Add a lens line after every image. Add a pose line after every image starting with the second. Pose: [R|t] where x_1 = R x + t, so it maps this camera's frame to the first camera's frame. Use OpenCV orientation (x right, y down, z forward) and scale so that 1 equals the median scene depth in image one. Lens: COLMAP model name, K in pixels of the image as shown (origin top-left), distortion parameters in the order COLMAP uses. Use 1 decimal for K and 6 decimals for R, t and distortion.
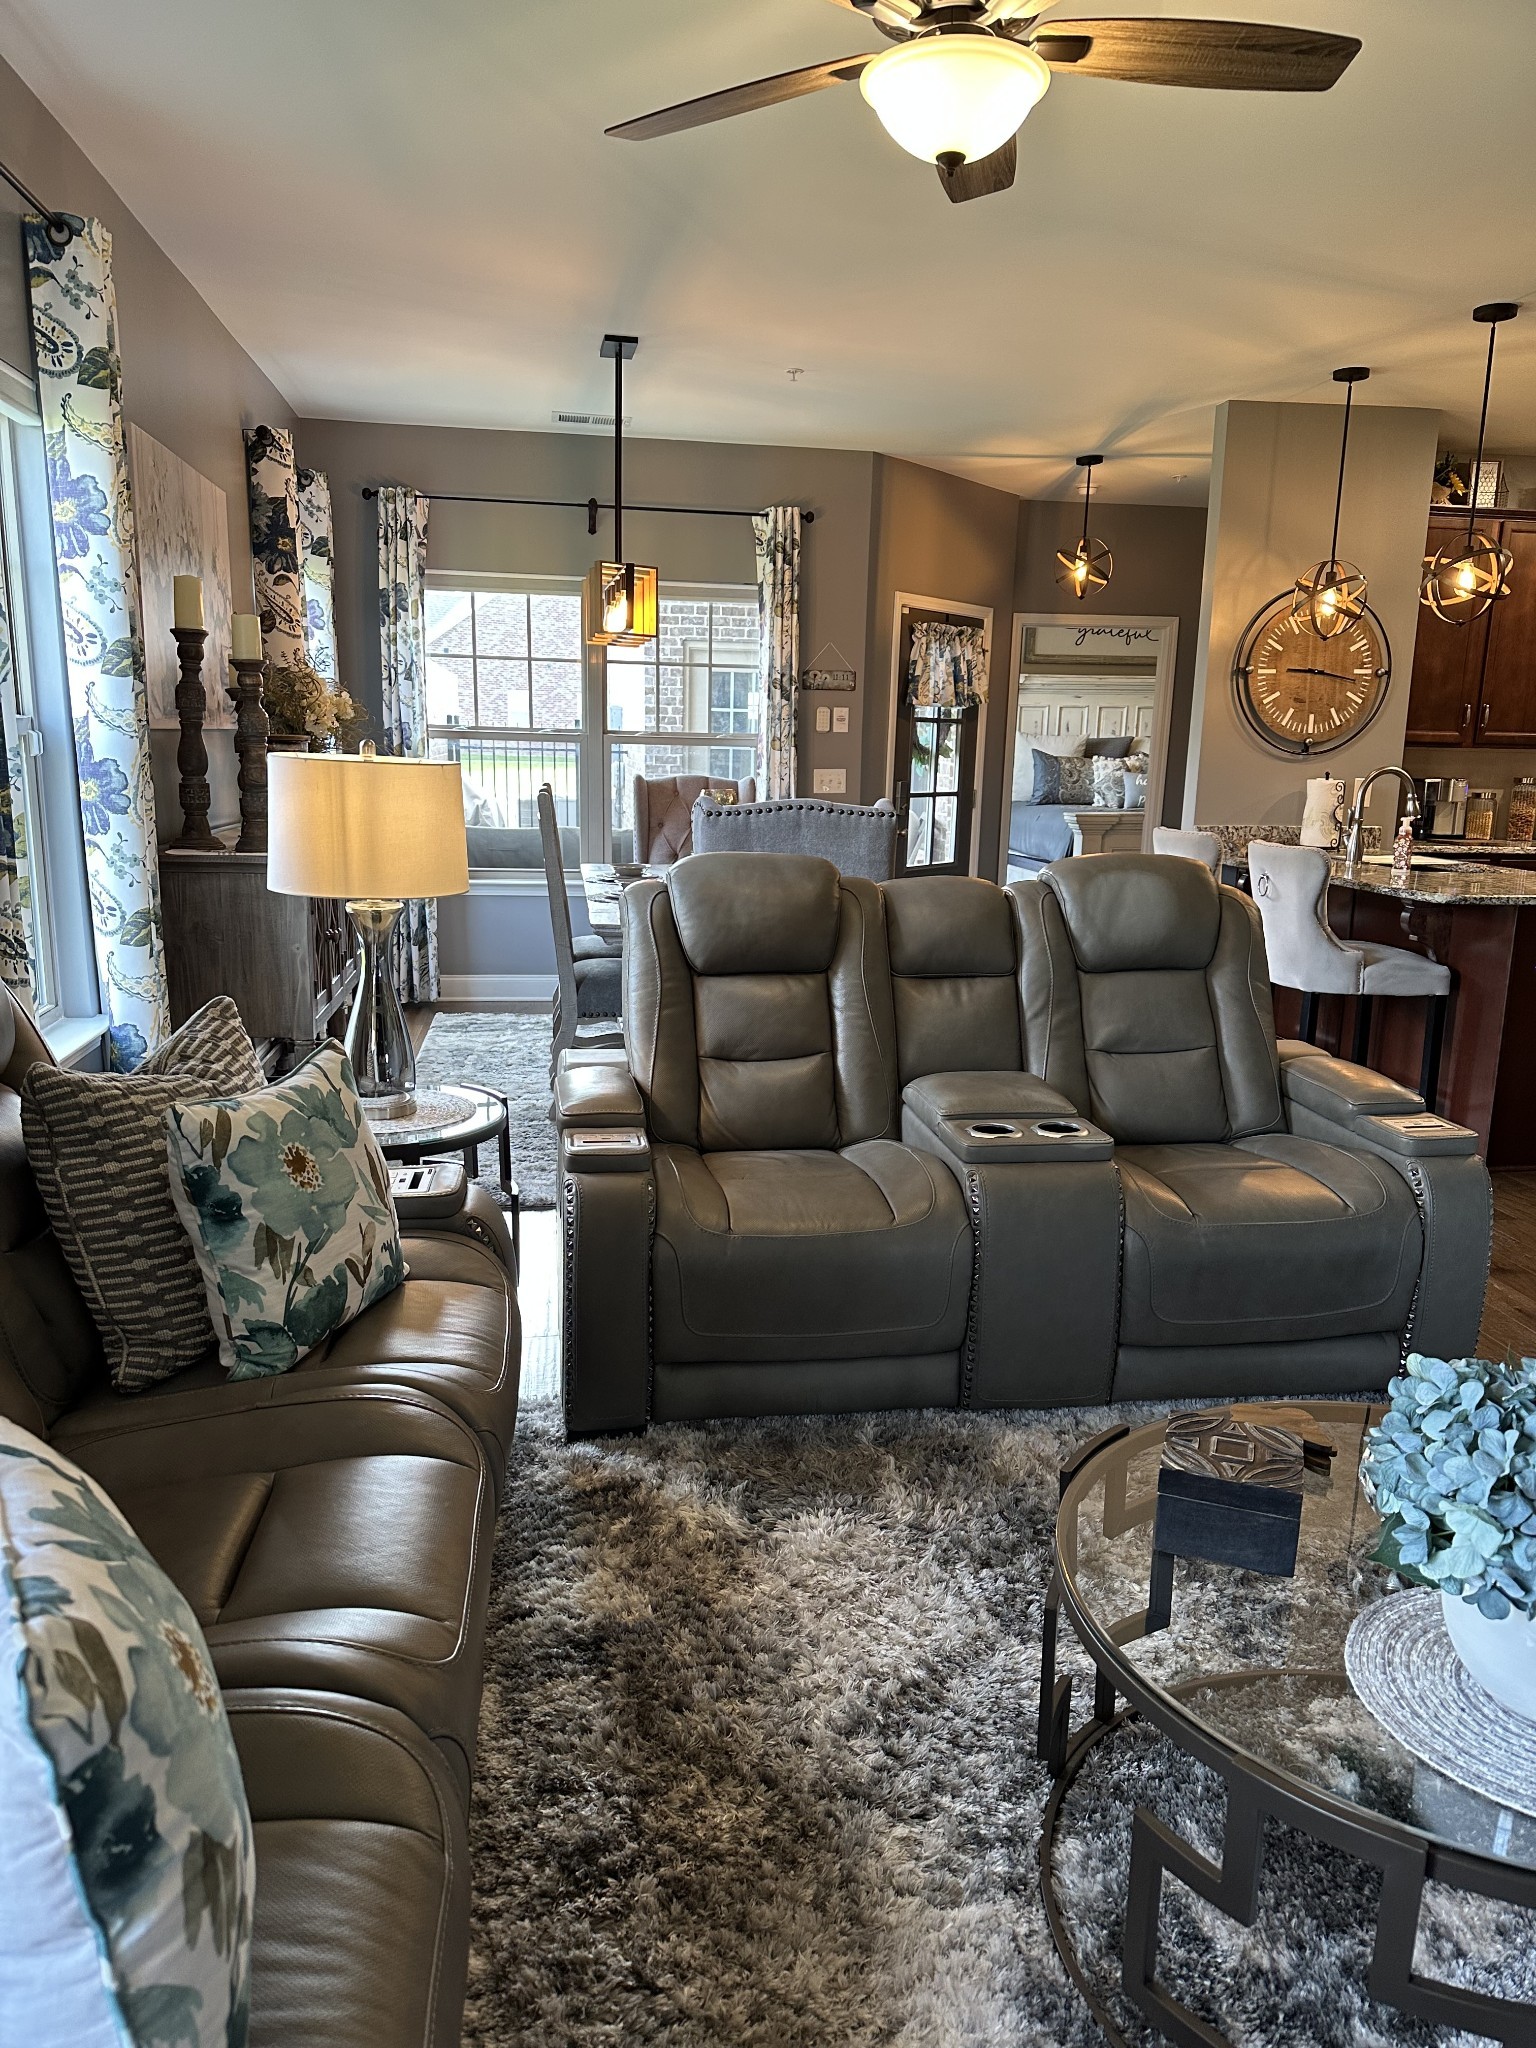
lens RADIAL K [[1408.6, 0, 780.8], [0, 1408.6, 1030.0], [0, 0, 1]] dist [0.024883, -0.035087]
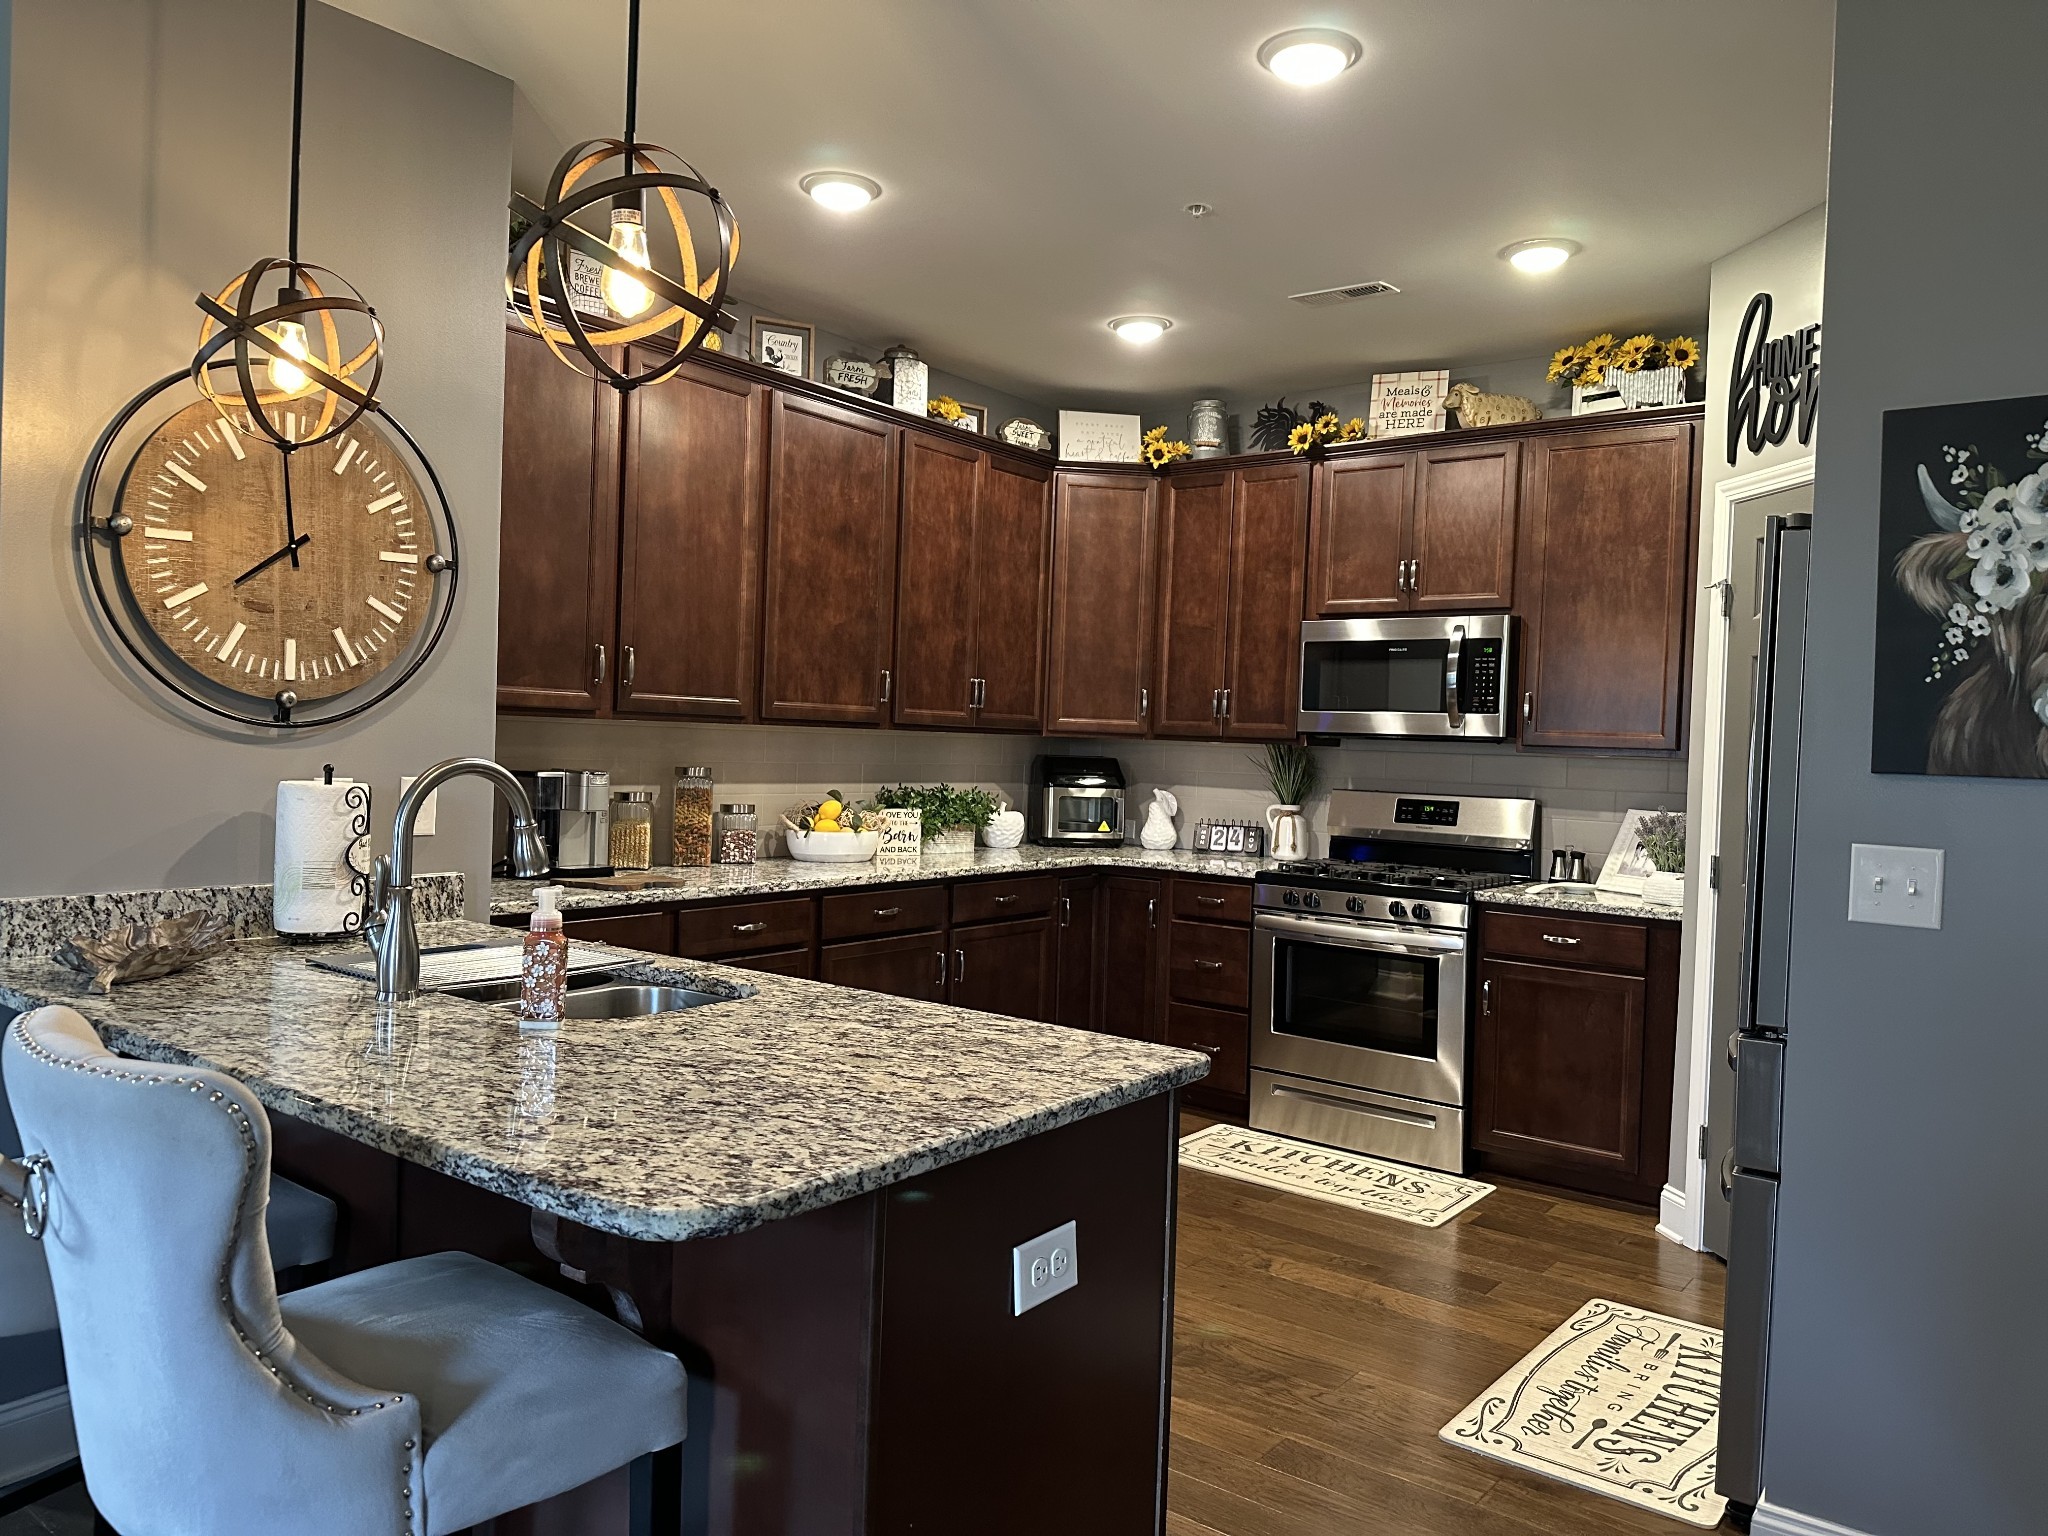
lens RADIAL K [[1408.6, 0, 1033.9], [0, 1408.6, 762.3], [0, 0, 1]] dist [0.024883, -0.035087]
pose [[0.716497, -0.007216, 0.697552, 0.231369], [0.123674, 0.985420, -0.116839, -0.102869], [-0.686539, 0.169984, 0.706944, 0.527063]]
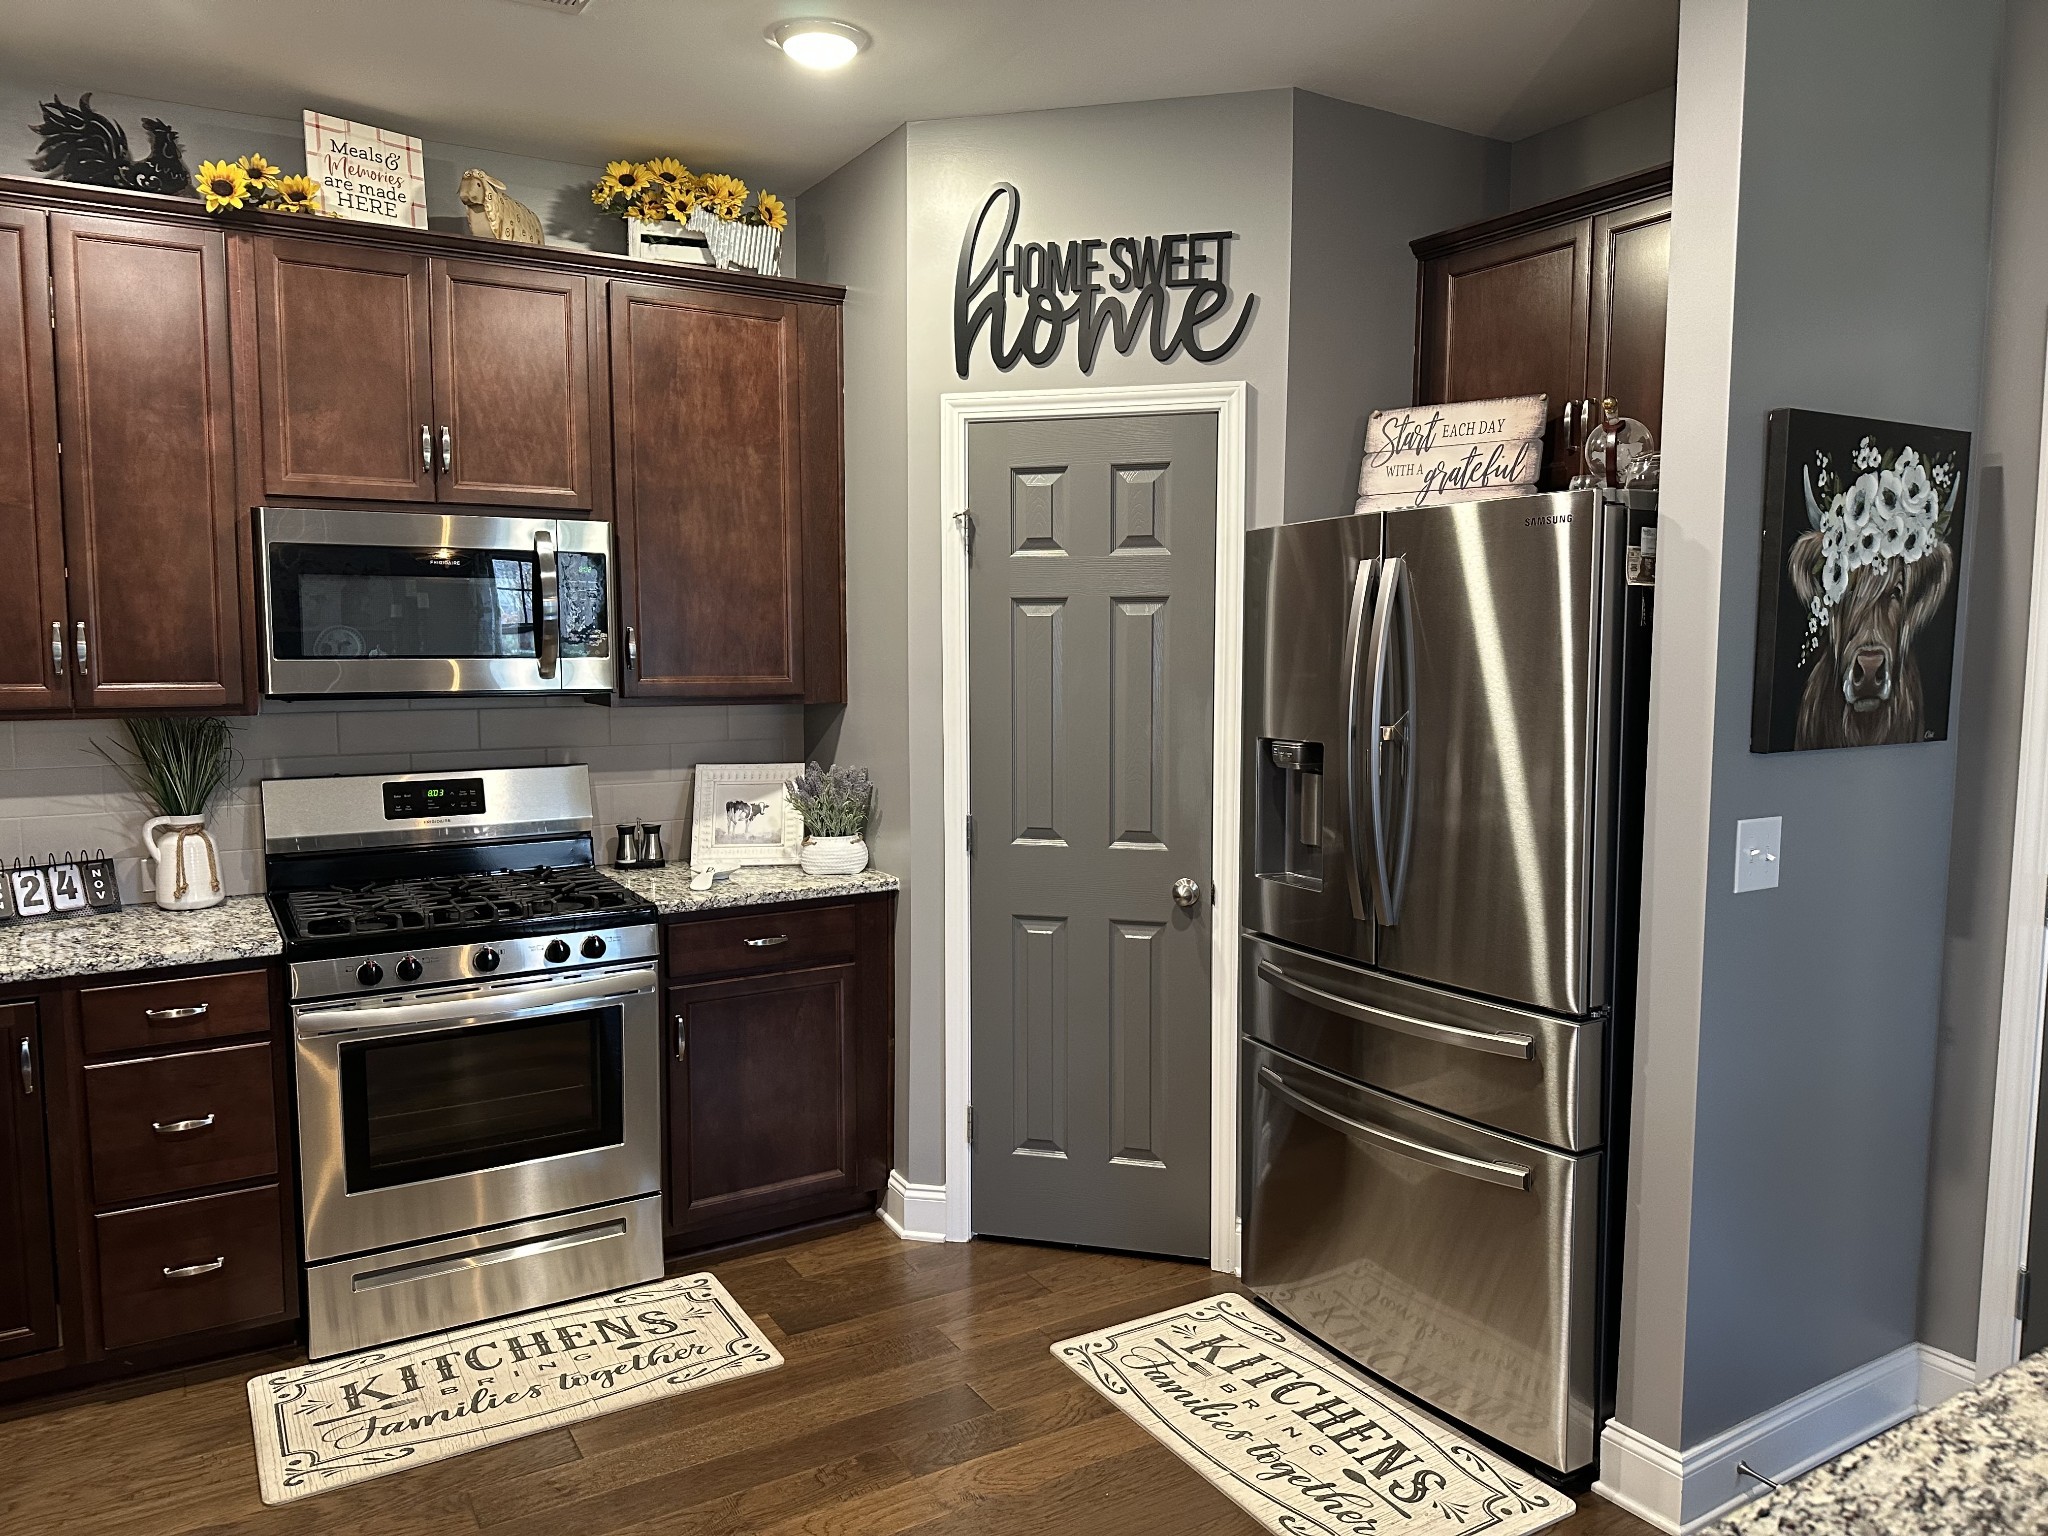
lens RADIAL K [[1408.6, 0, 1021.8], [0, 1408.6, 771.4], [0, 0, 1]] dist [0.024883, -0.035087]
pose [[-0.387782, -0.104699, 0.915786, 0.388813], [0.181535, 0.965394, 0.187240, -0.242360], [-0.903698, 0.238856, -0.355356, 1.039284]]
